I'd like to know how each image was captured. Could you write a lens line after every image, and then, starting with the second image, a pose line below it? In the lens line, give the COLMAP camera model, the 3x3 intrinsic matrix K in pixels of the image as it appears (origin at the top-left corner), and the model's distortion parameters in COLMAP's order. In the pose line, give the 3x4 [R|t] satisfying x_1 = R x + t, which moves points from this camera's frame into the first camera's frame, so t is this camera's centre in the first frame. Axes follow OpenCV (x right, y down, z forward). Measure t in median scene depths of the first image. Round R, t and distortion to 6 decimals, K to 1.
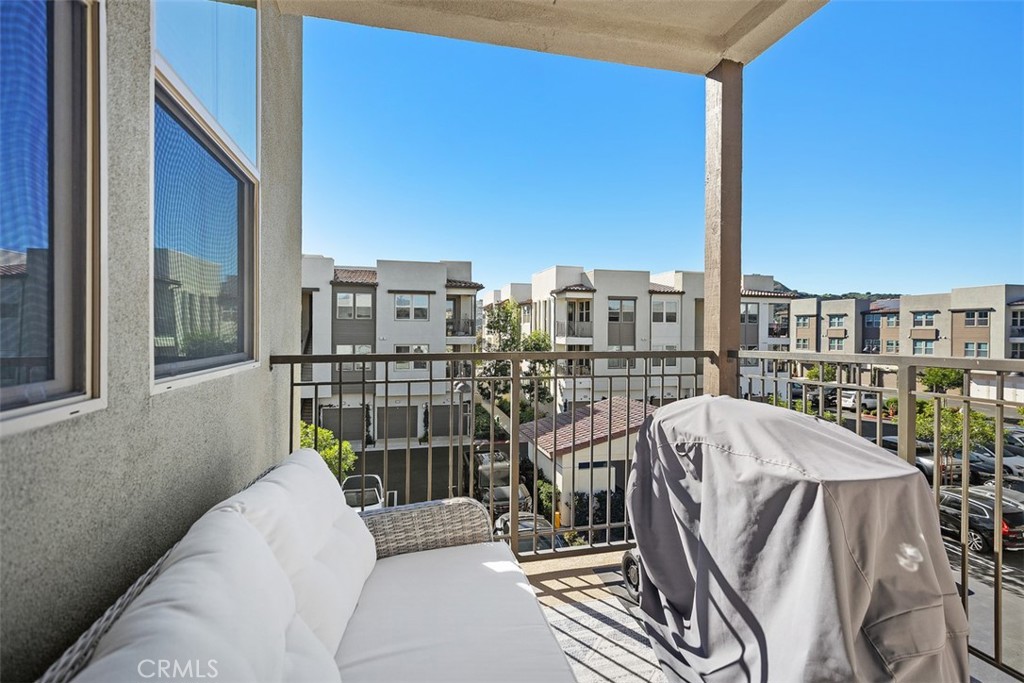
lens RADIAL K [[469.4, 0, 512.5], [0, 469.4, 336.0], [0, 0, 1]] dist [0.002629, 0.000178]
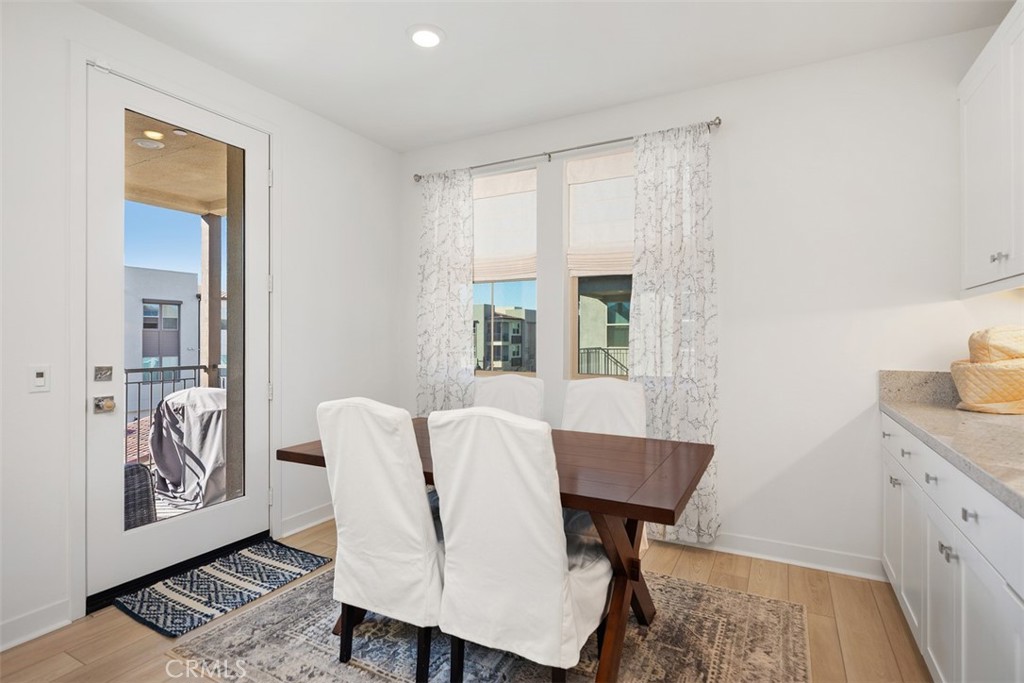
lens RADIAL K [[511.3, 0, 512.9], [0, 511.3, 337.6], [0, 0, 1]] dist [0.004097, 0.000419]
pose [[0.678782, -0.004909, 0.734324, -0.342996], [0.009492, 0.999953, -0.002089, -0.088739], [-0.734279, 0.008388, 0.678796, -1.828801]]
